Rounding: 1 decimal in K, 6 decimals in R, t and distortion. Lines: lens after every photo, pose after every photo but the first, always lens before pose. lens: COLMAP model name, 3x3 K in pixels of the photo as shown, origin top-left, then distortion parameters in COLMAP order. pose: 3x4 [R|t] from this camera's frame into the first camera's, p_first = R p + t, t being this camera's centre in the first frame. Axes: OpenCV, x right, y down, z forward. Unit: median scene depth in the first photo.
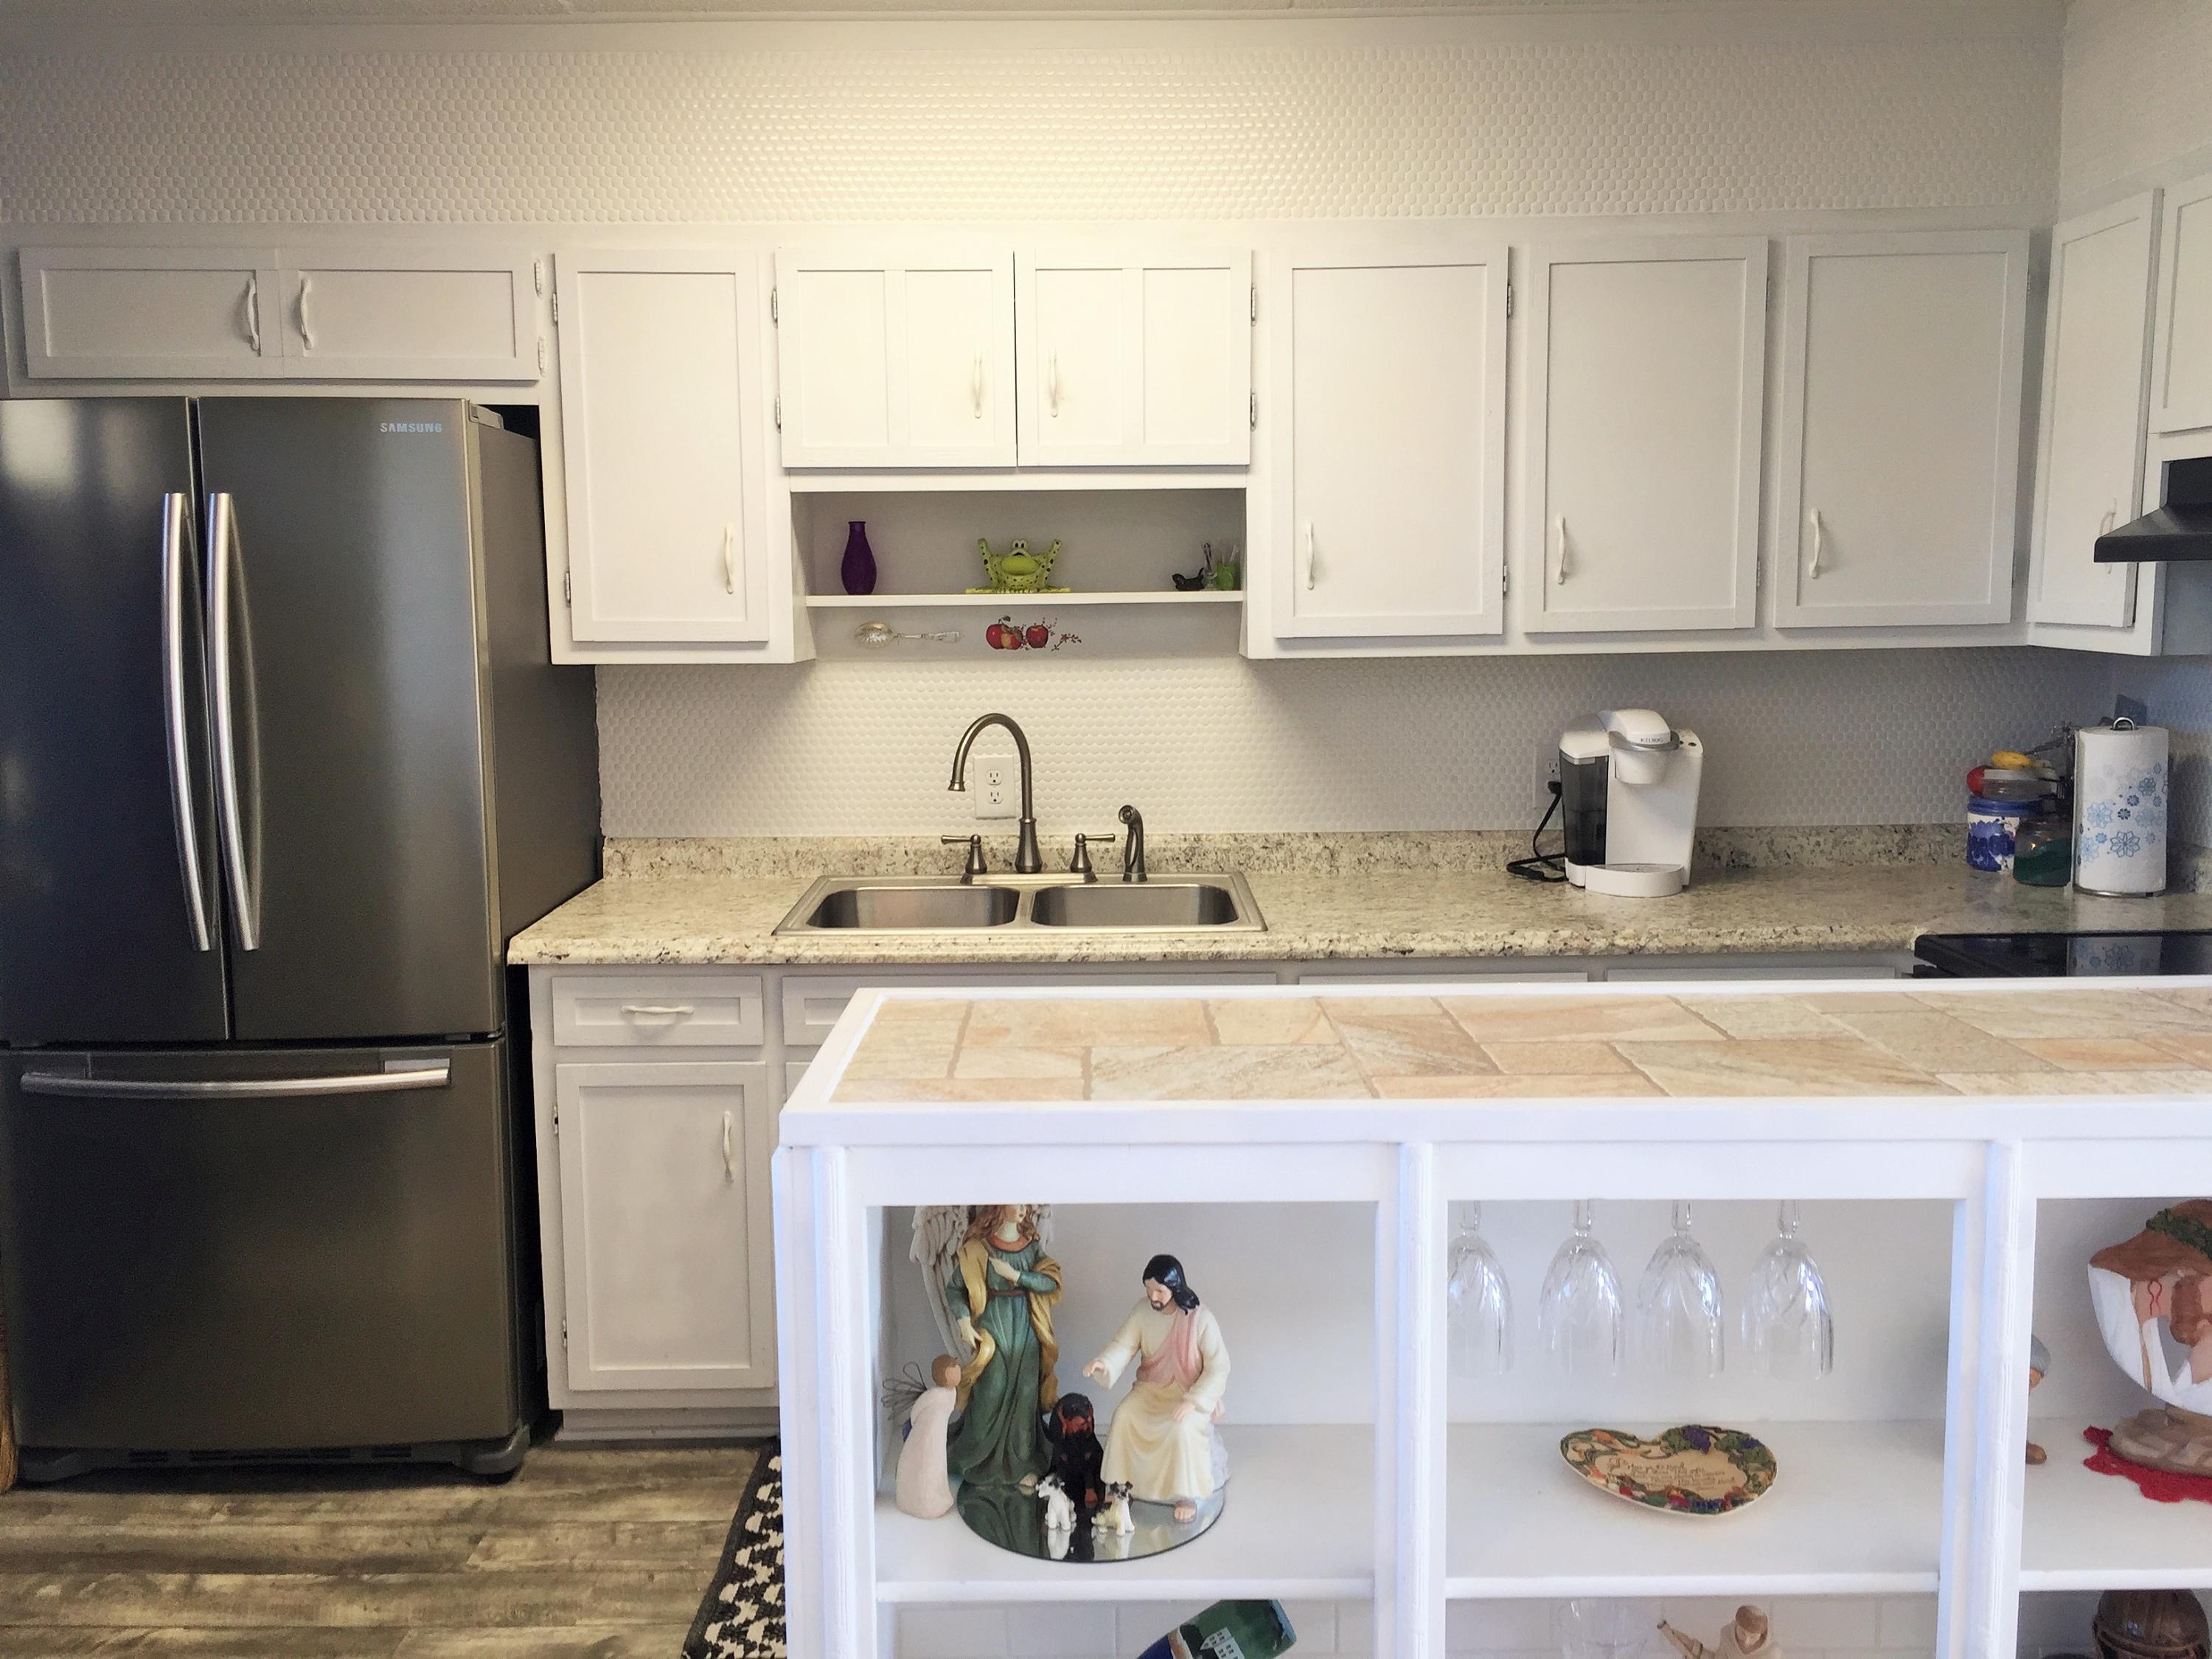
lens RADIAL K [[1885.4, 0, 1106.2], [0, 1885.4, 814.5], [0, 0, 1]] dist [0.093766, -0.115602]
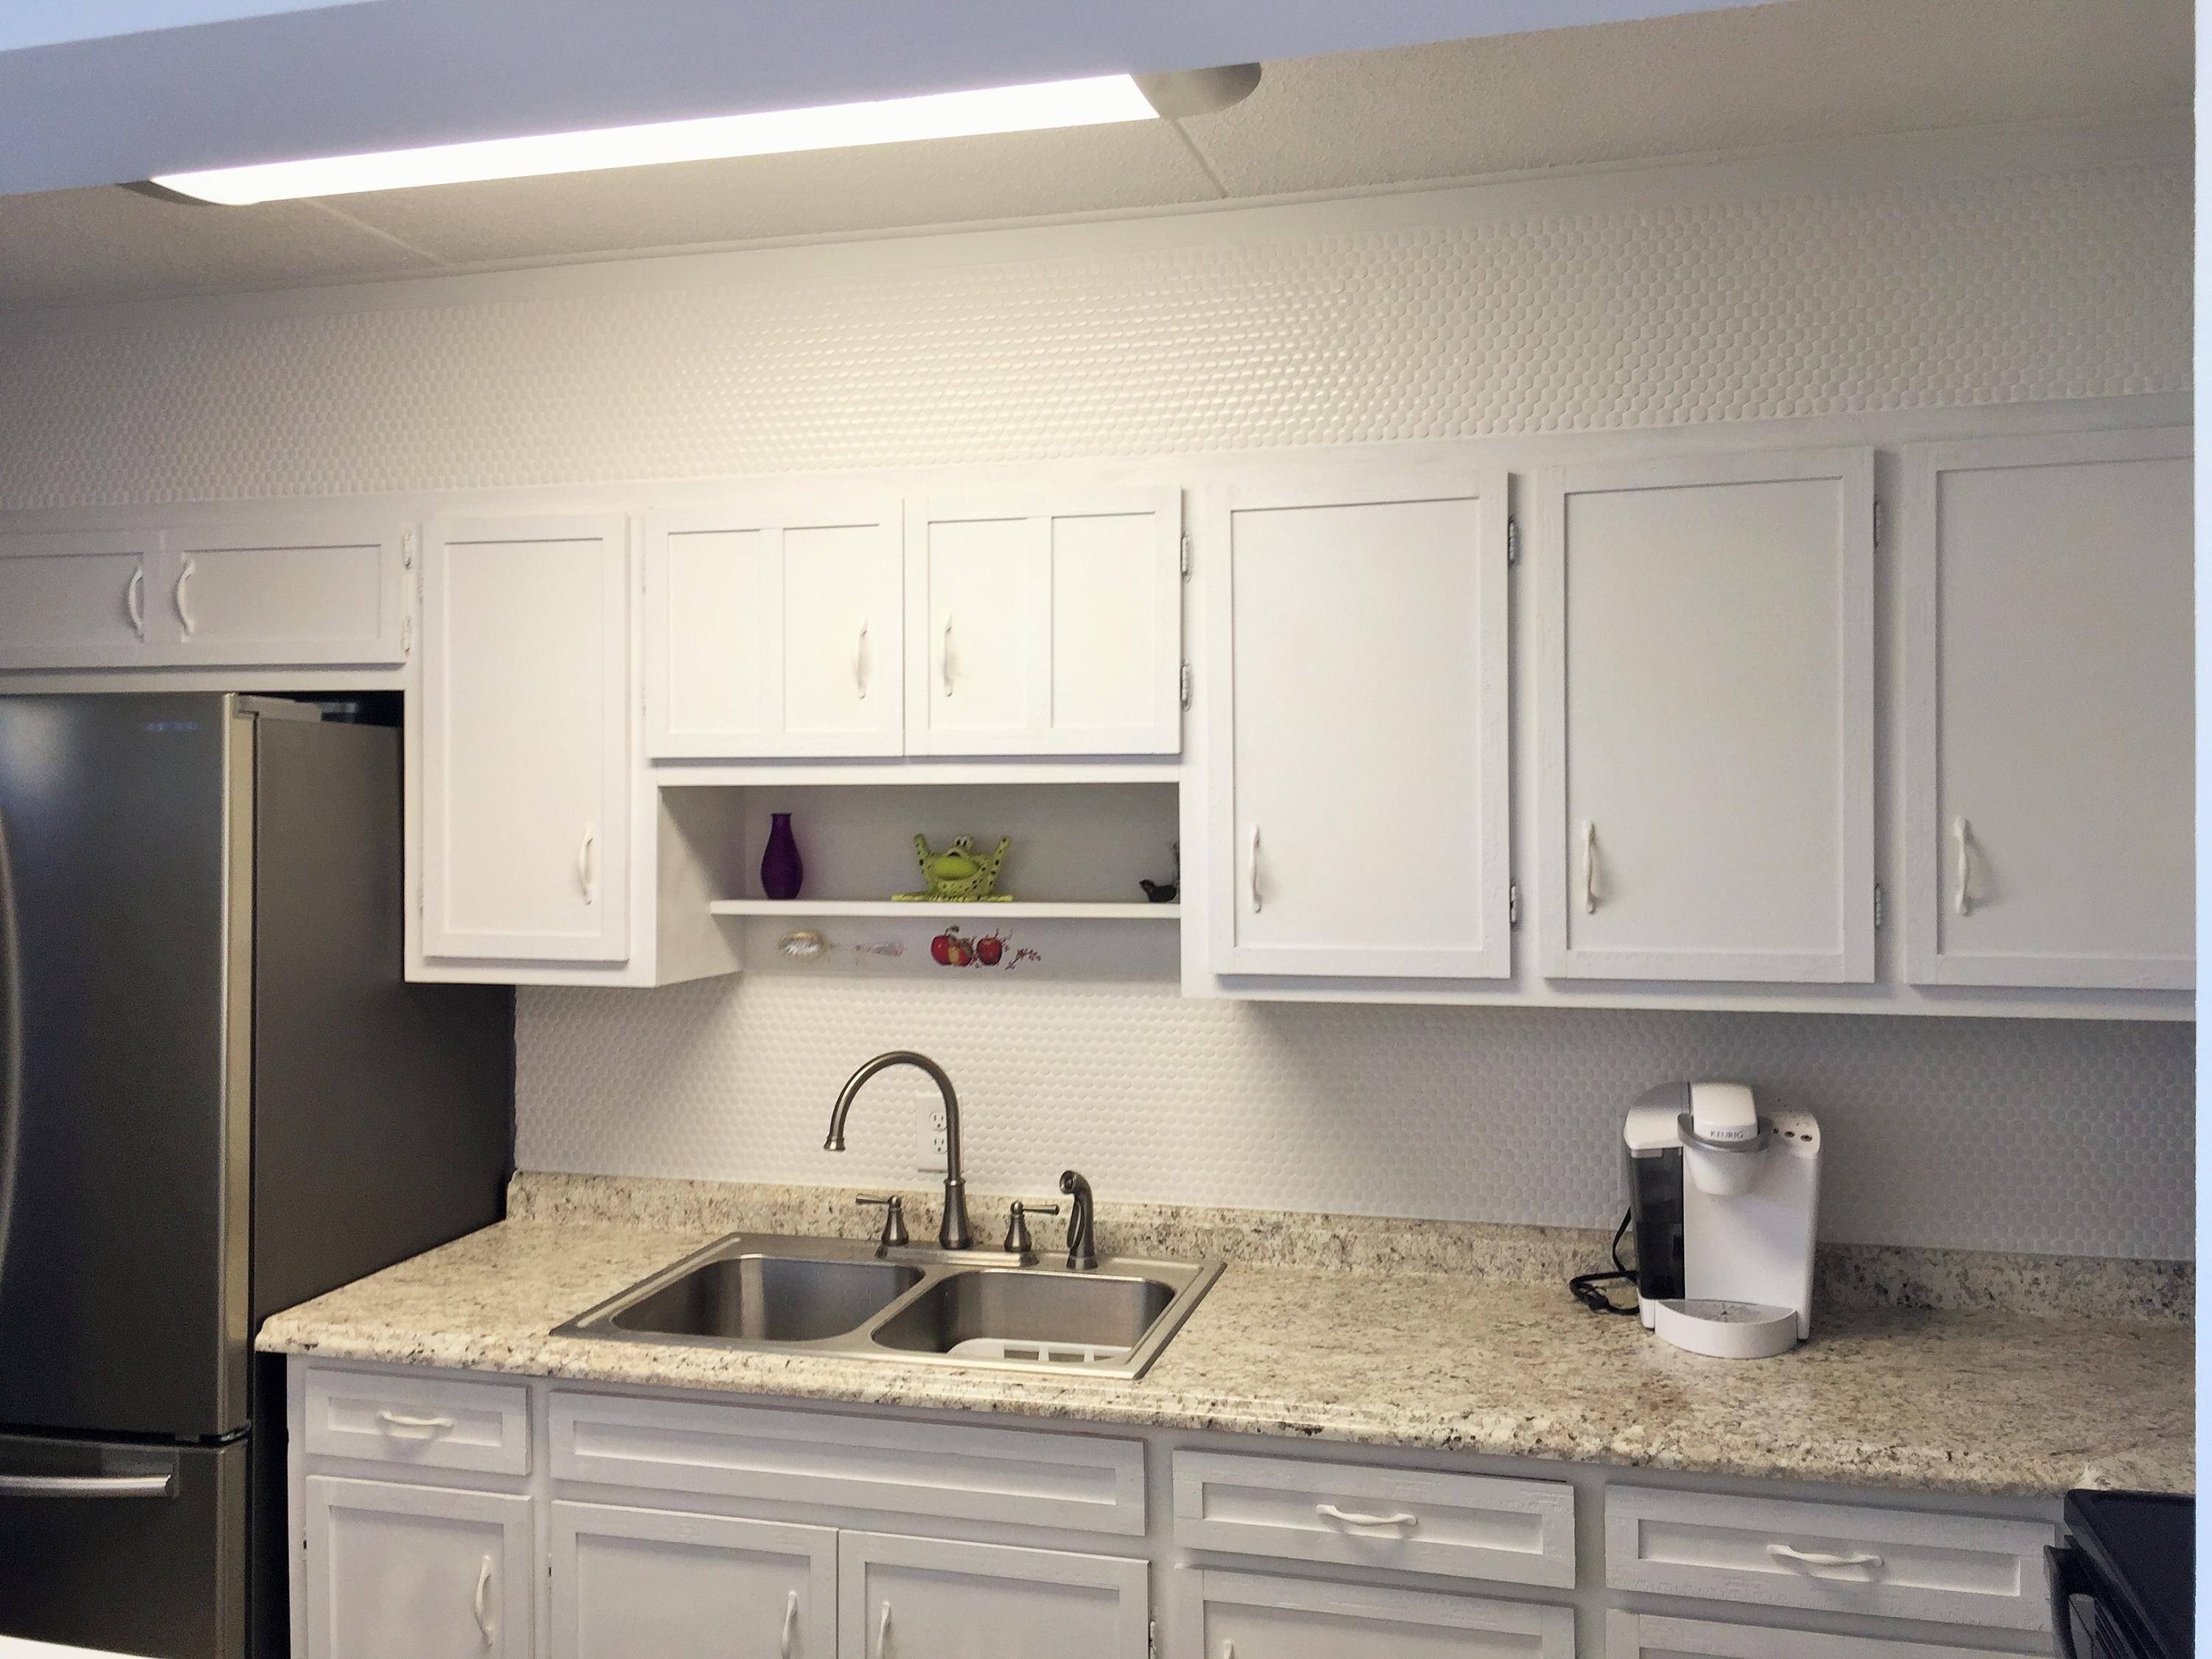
lens RADIAL K [[1885.4, 0, 1105.2], [0, 1885.4, 818.4], [0, 0, 1]] dist [0.093766, -0.115602]
pose [[0.964988, 0.006879, -0.262205, 0.250684], [-0.035998, 0.993670, -0.106415, -0.072993], [0.259813, 0.112128, 0.959127, 0.240487]]
